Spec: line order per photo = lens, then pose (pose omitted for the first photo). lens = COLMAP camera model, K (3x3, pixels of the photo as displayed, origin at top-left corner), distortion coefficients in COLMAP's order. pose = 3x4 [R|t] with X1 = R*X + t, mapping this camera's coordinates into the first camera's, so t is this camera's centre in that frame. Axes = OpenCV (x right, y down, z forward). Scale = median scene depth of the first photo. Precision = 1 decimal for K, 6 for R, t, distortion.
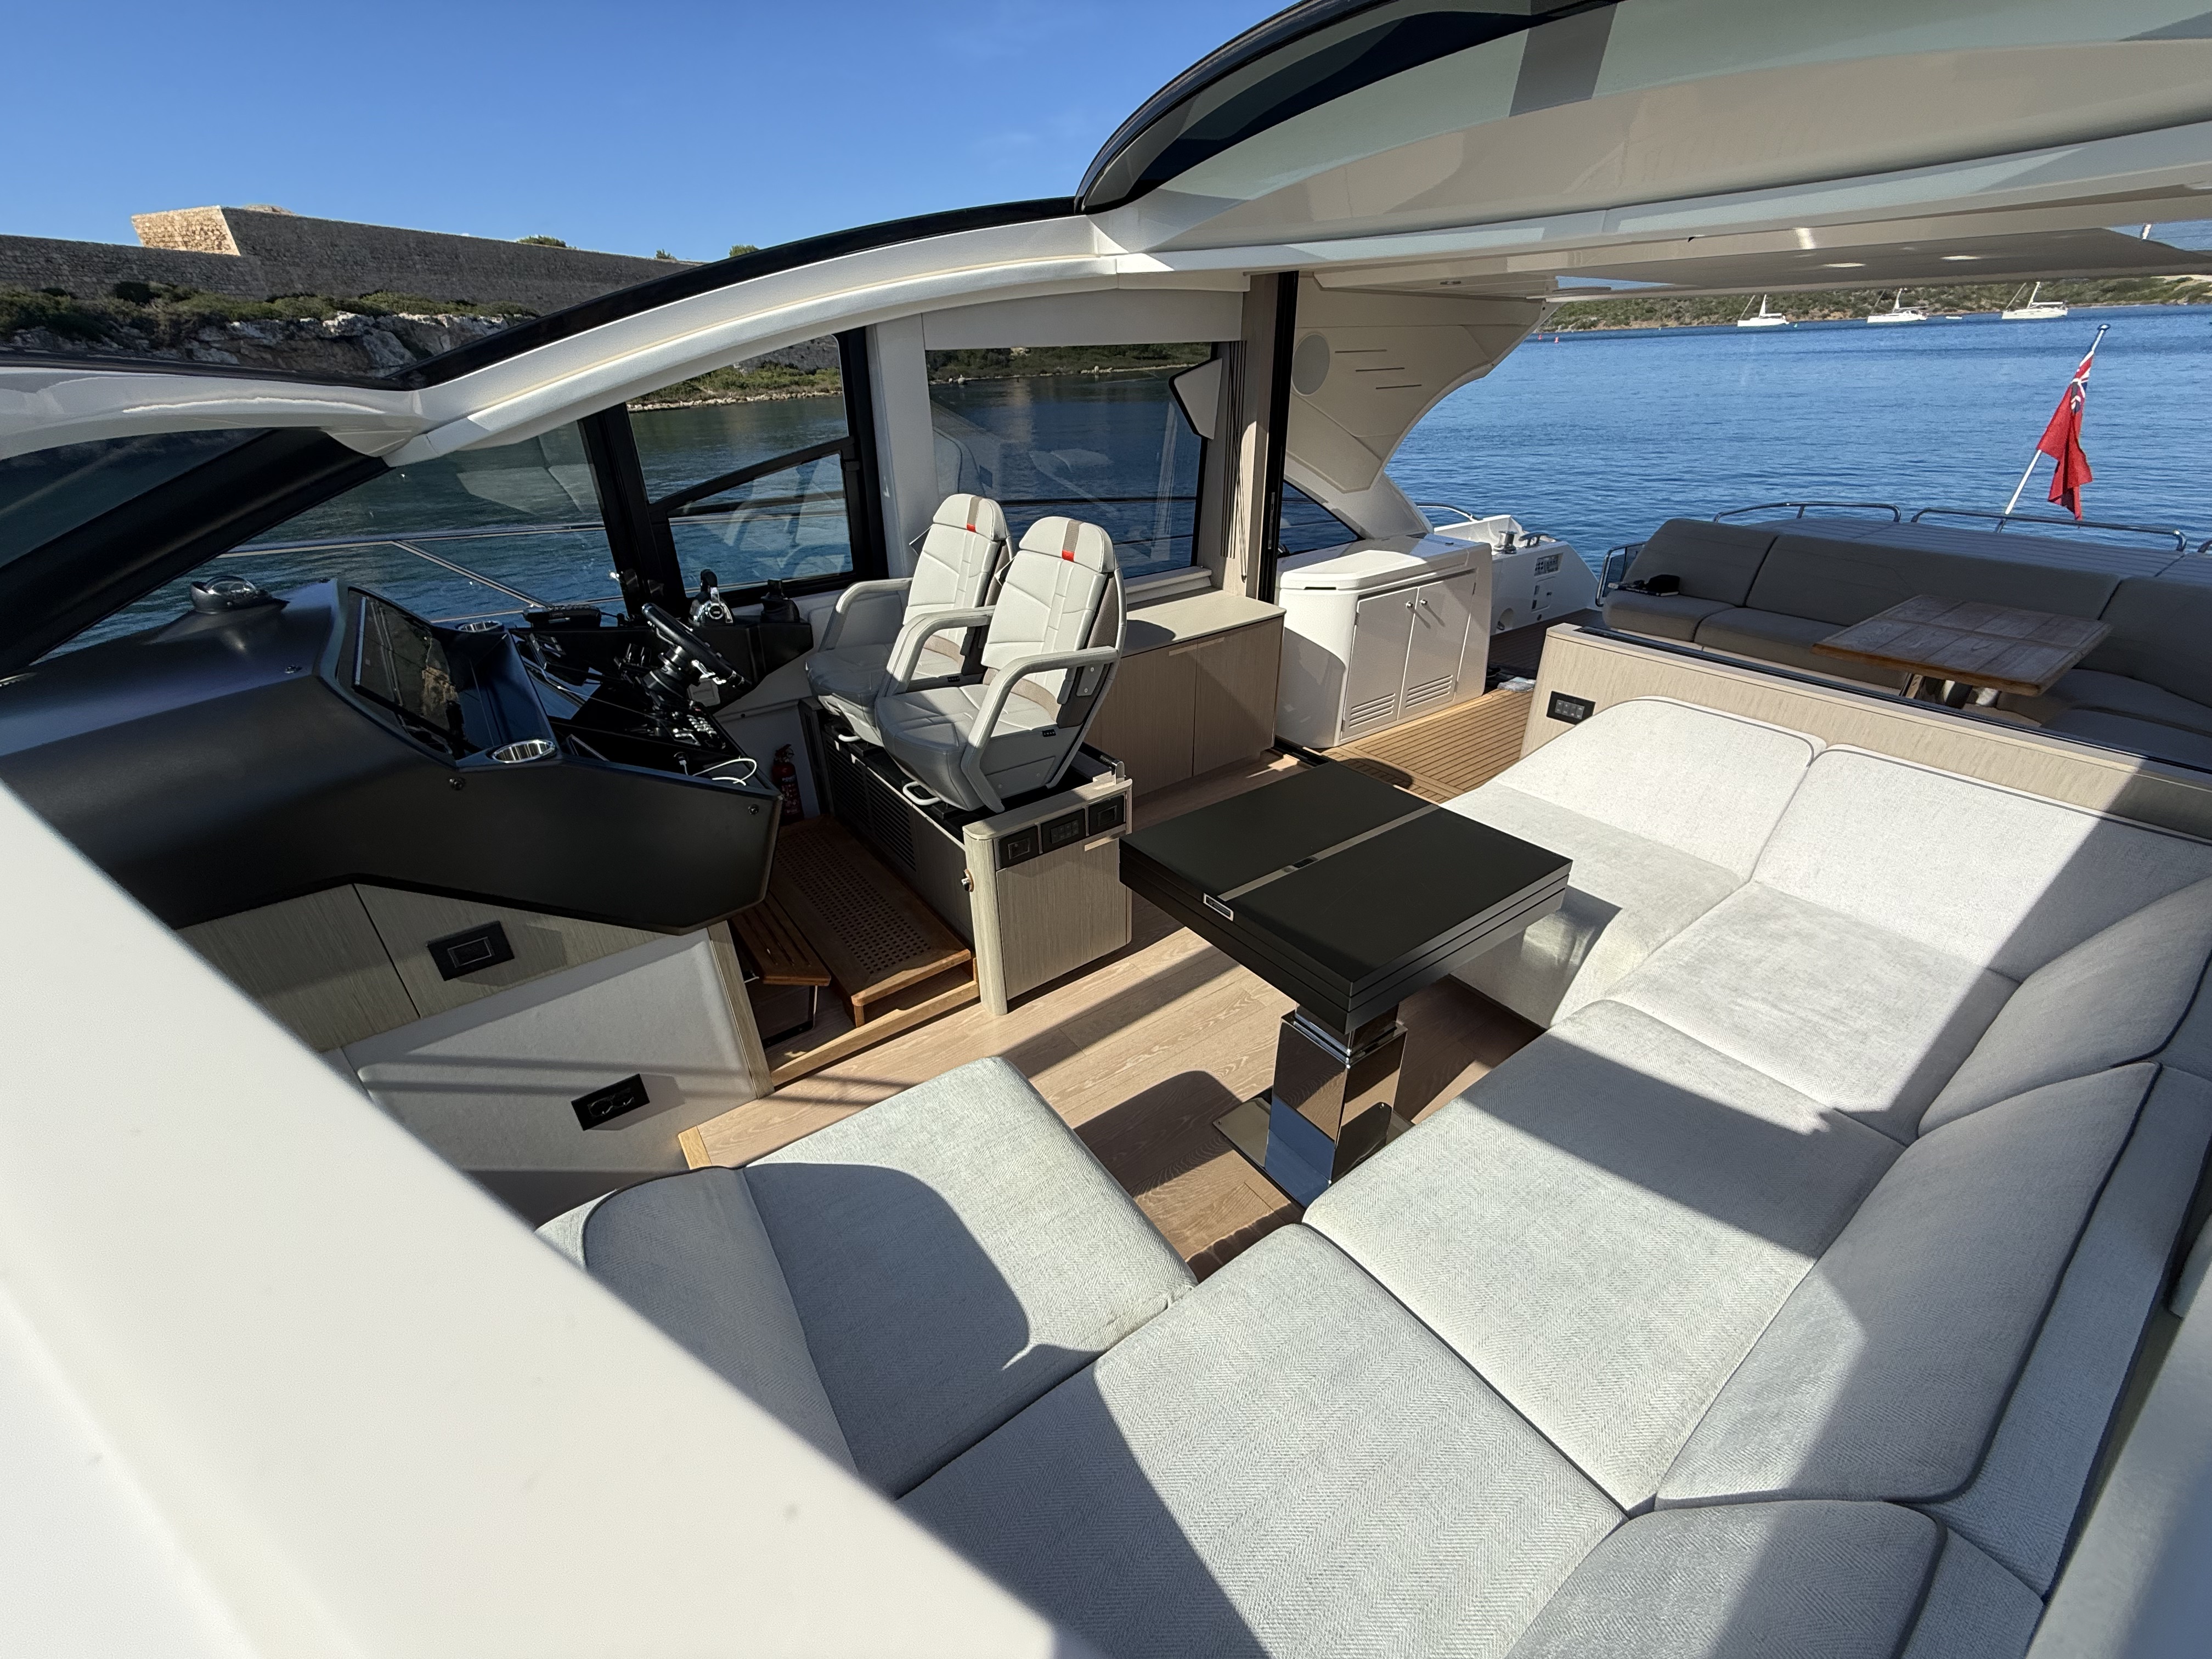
lens RADIAL K [[880.4, 0, 1102.8], [0, 880.4, 831.7], [0, 0, 1]] dist [-0.001306, 0.000417]
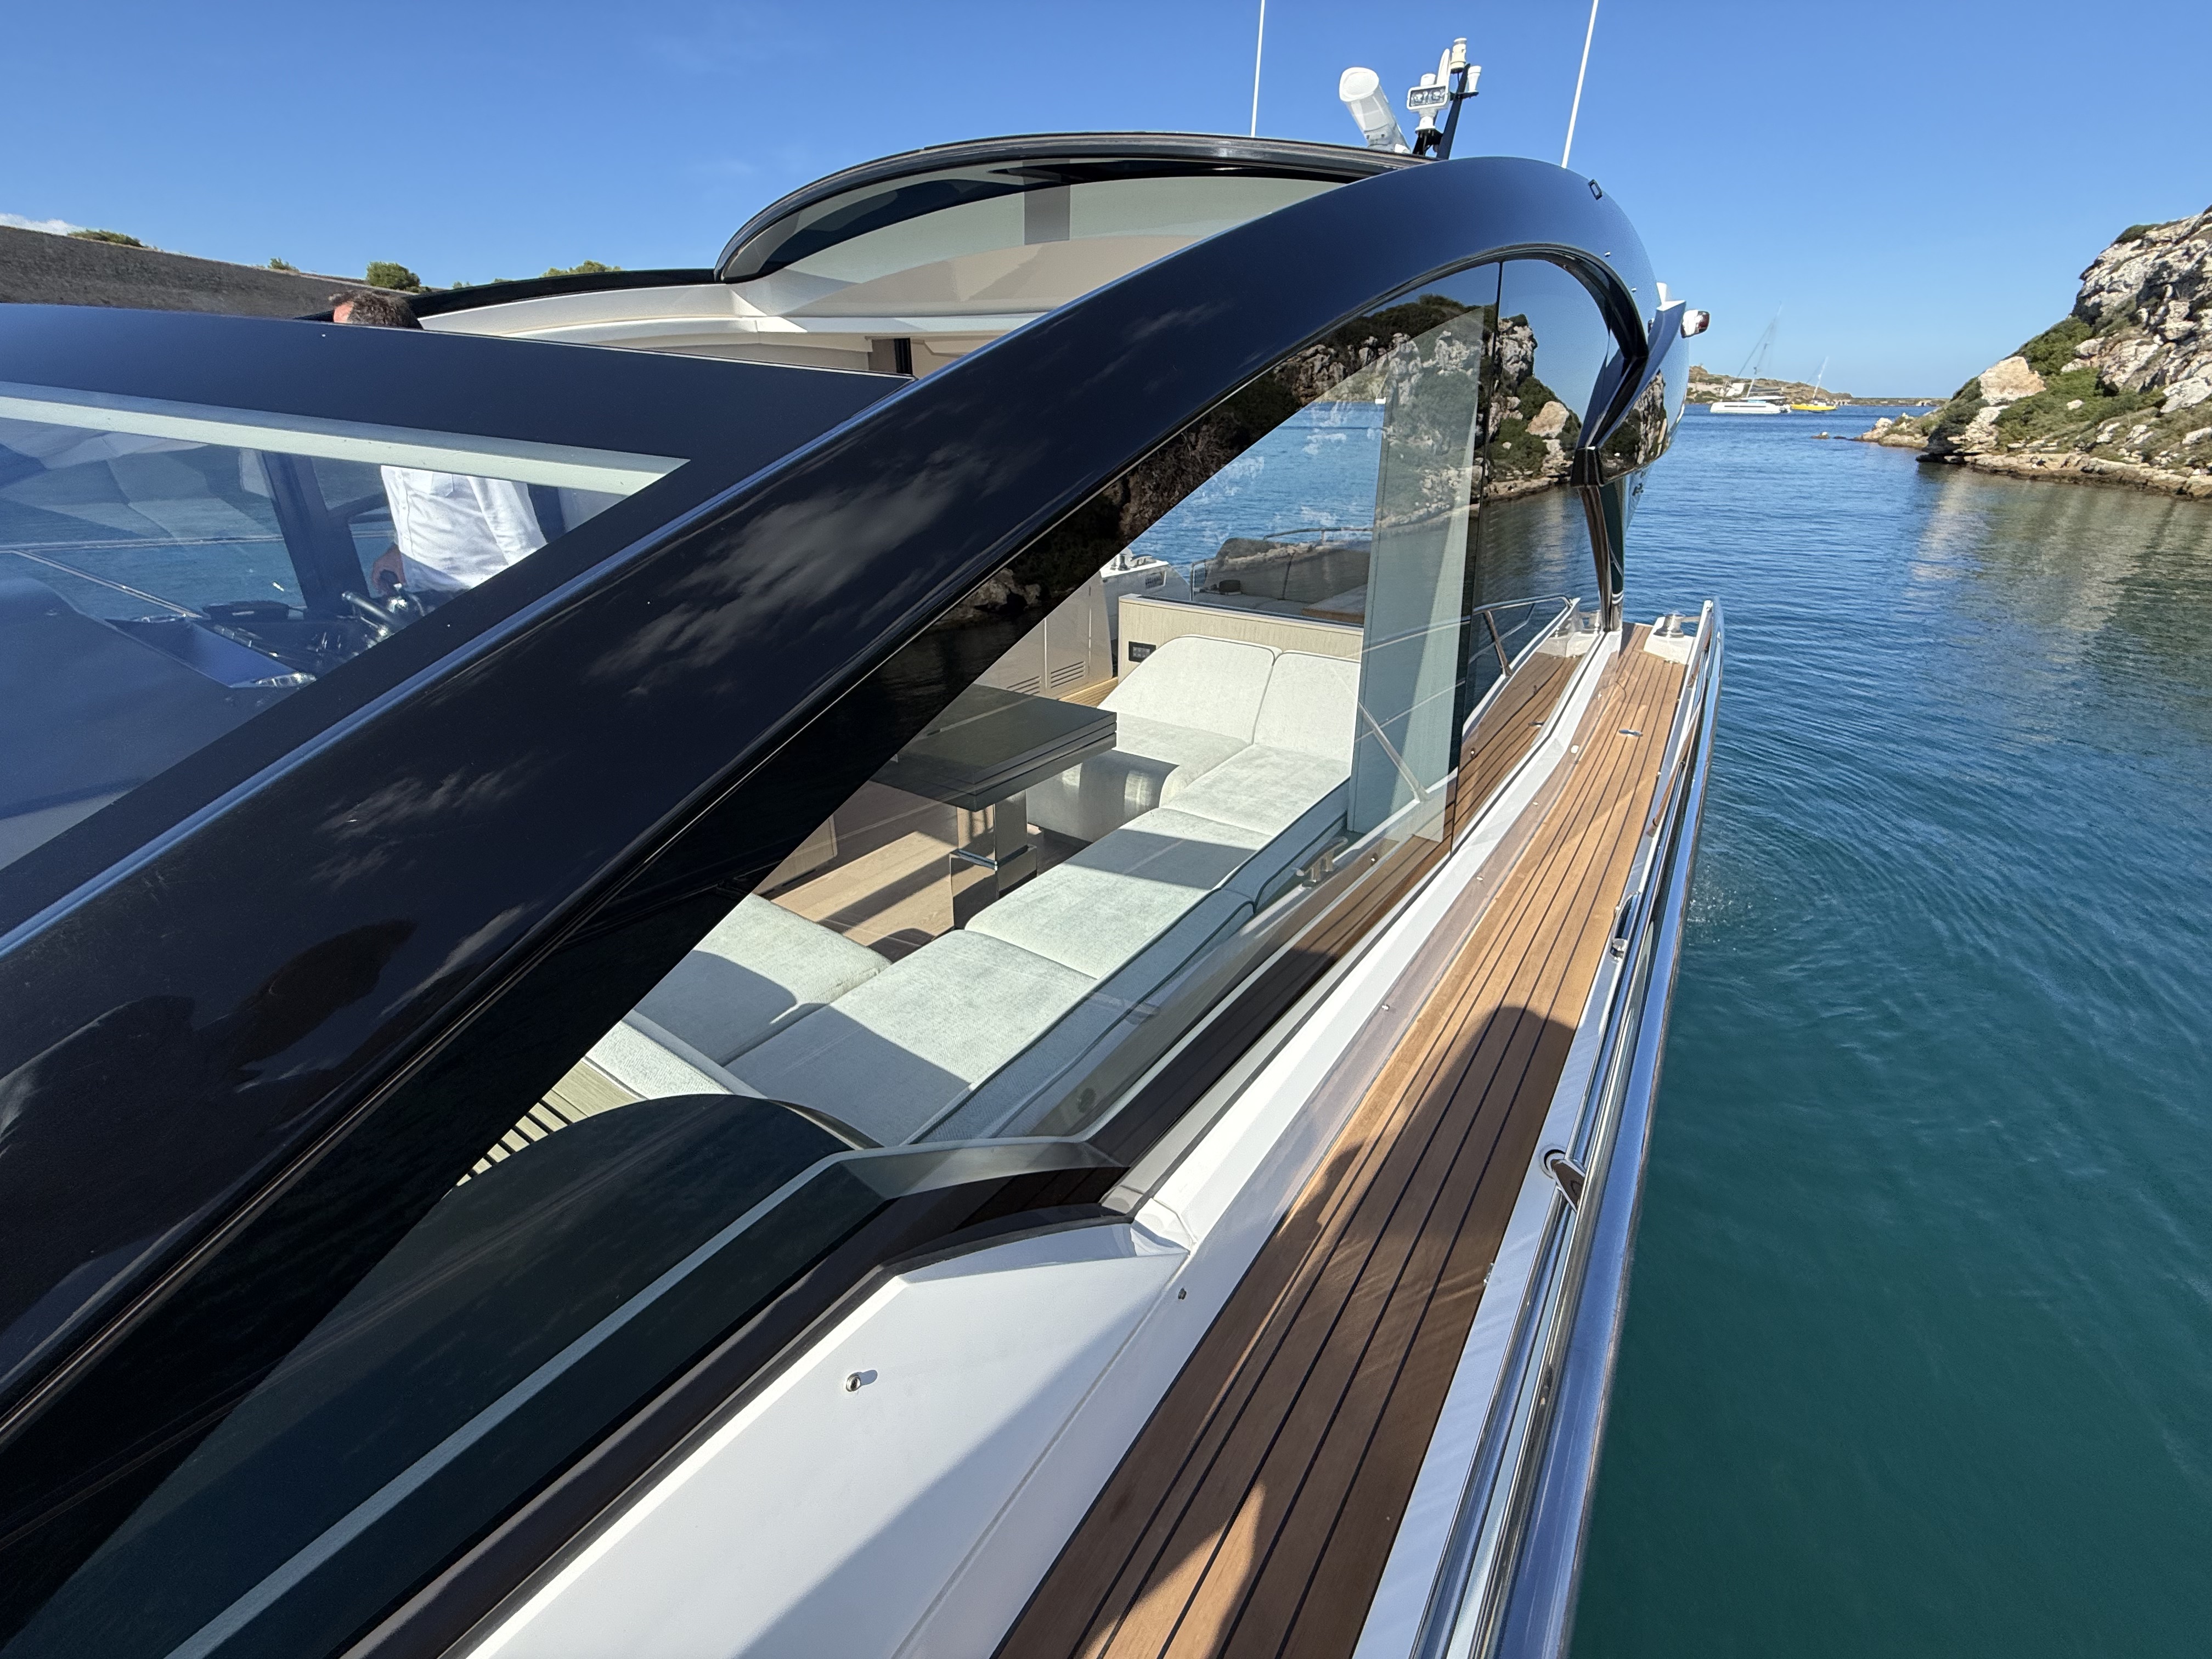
lens RADIAL K [[880.4, 0, 1103.4], [0, 880.4, 837.2], [0, 0, 1]] dist [-0.001306, 0.000417]
pose [[0.942225, -0.120045, 0.312730, 0.000463], [0.137758, 0.989844, -0.035088, 0.231902], [-0.305342, 0.076142, 0.949194, -0.346582]]
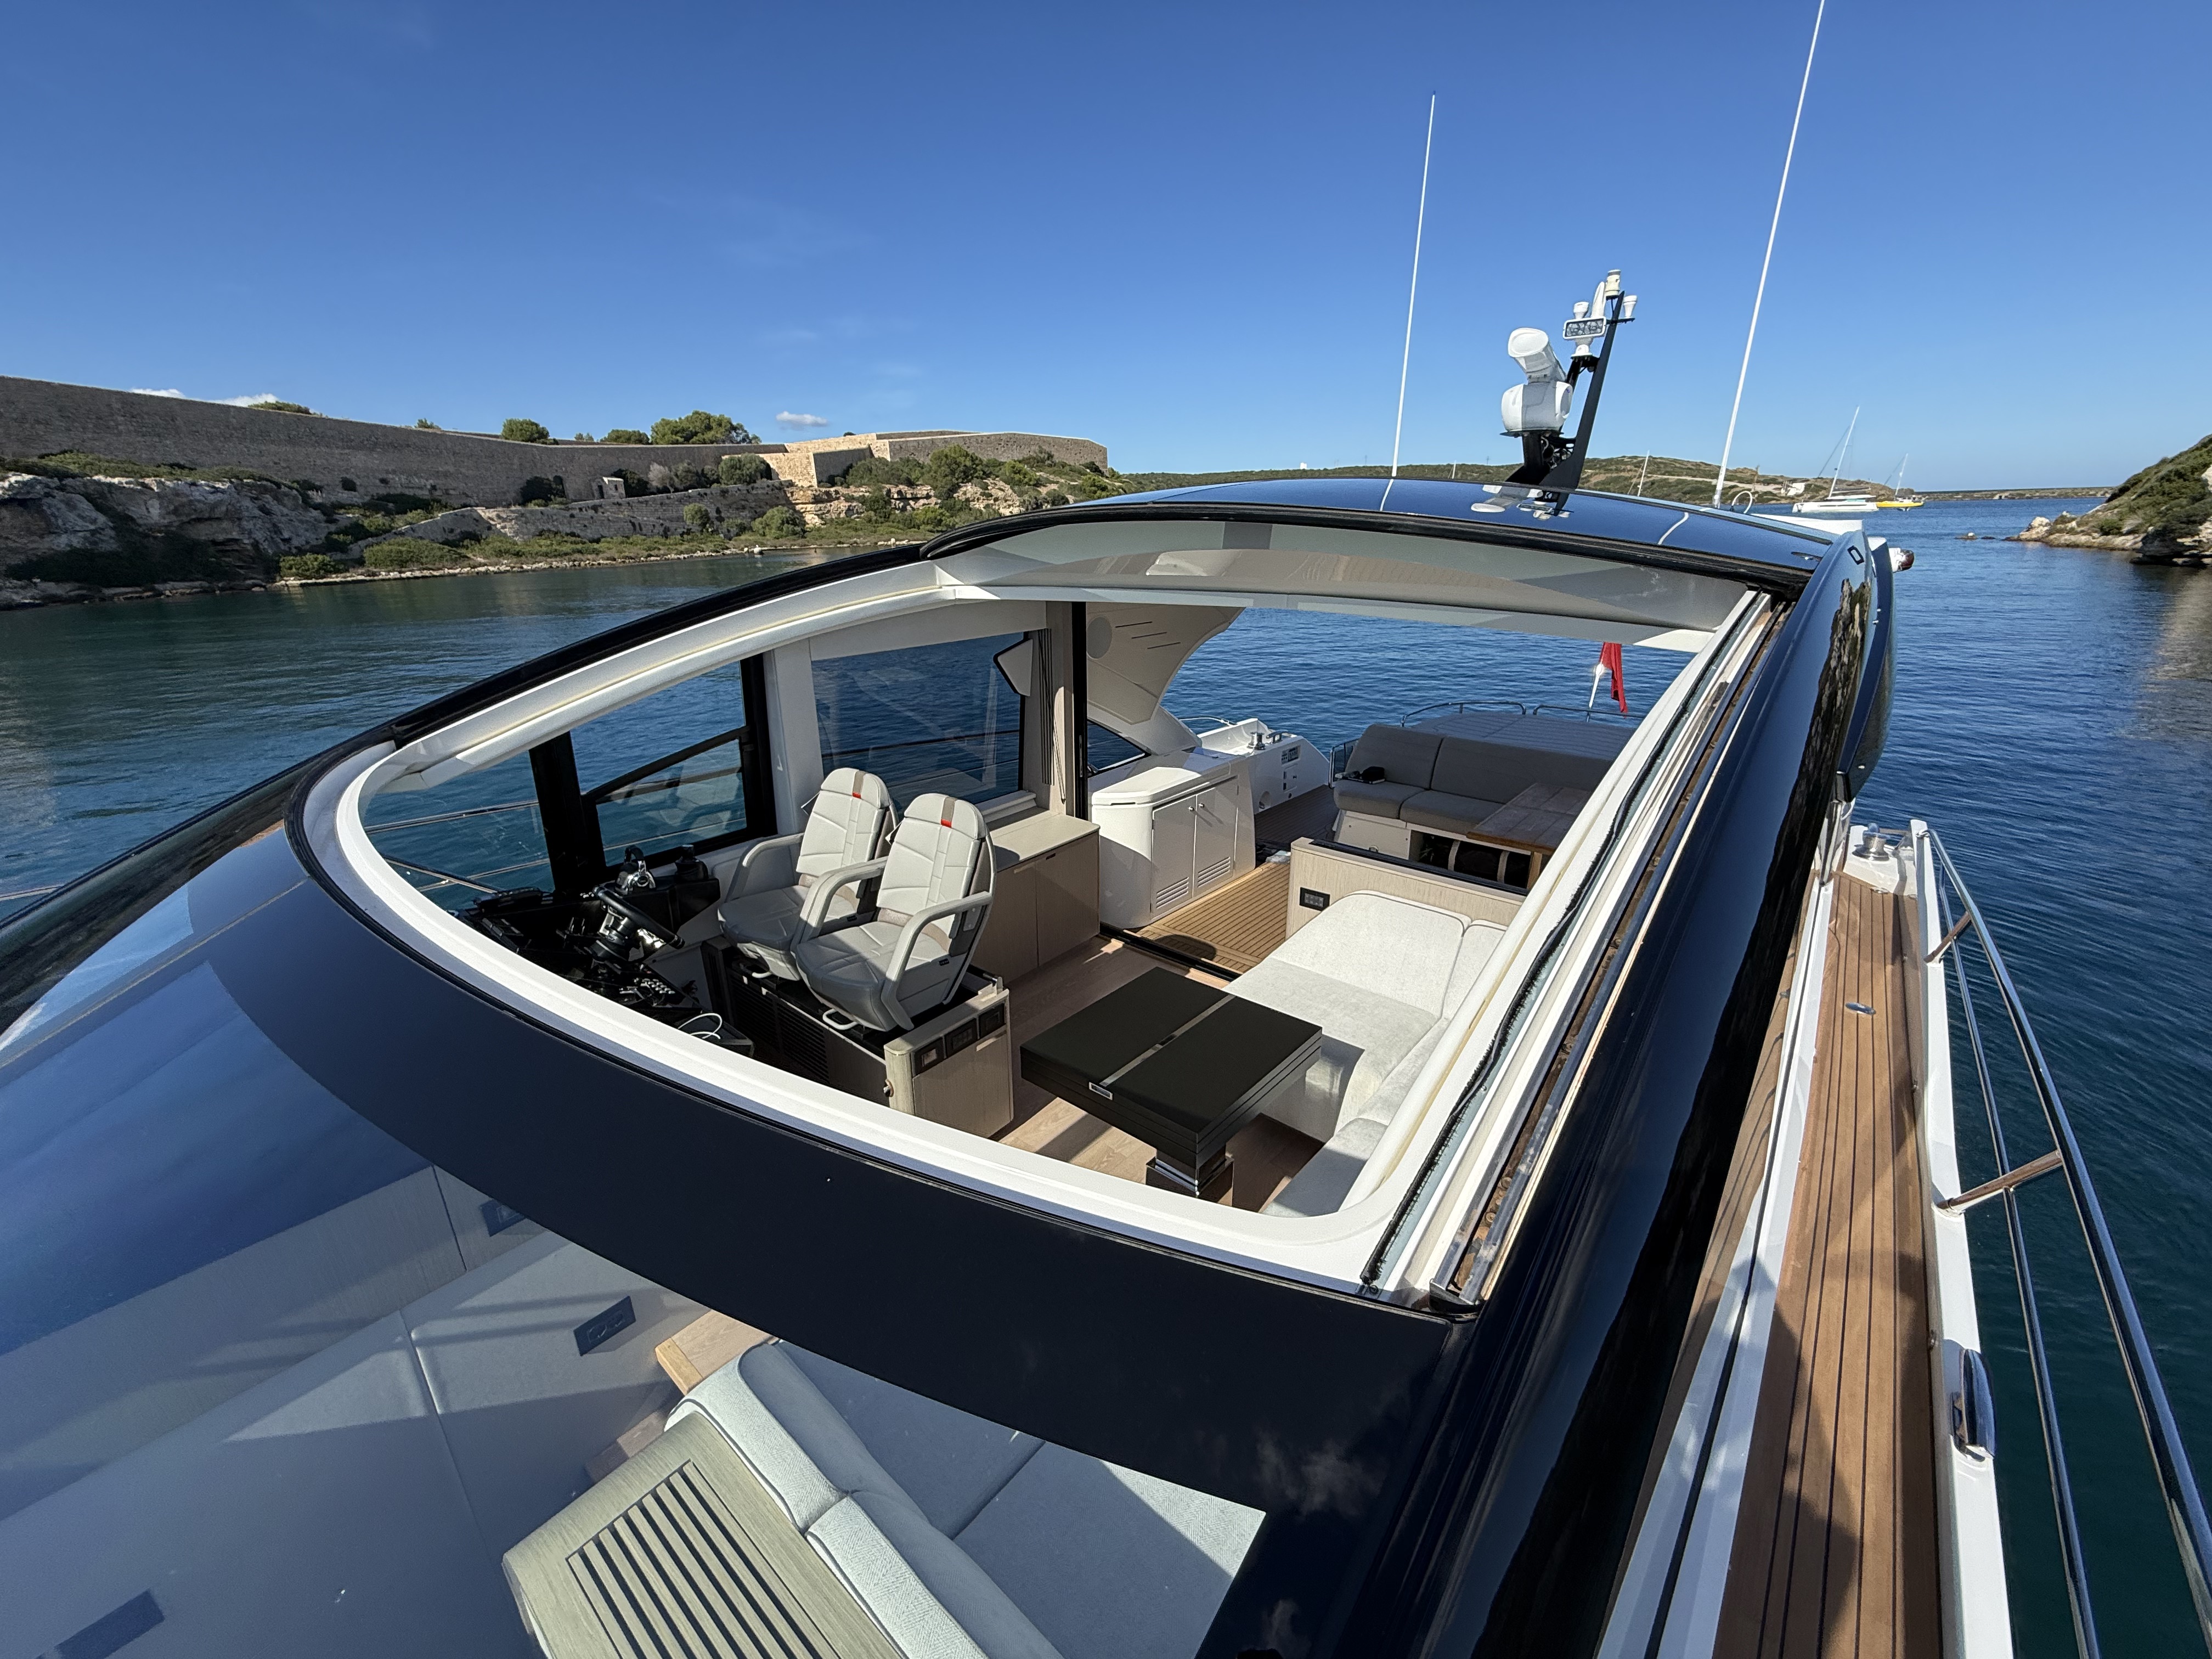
lens RADIAL K [[880.4, 0, 1098.0], [0, 880.4, 822.8], [0, 0, 1]] dist [-0.001306, 0.000417]
pose [[0.973290, -0.064718, 0.220270, -0.115419], [0.100636, 0.982622, -0.155968, -0.091535], [-0.206349, 0.173969, 0.962889, -0.339407]]
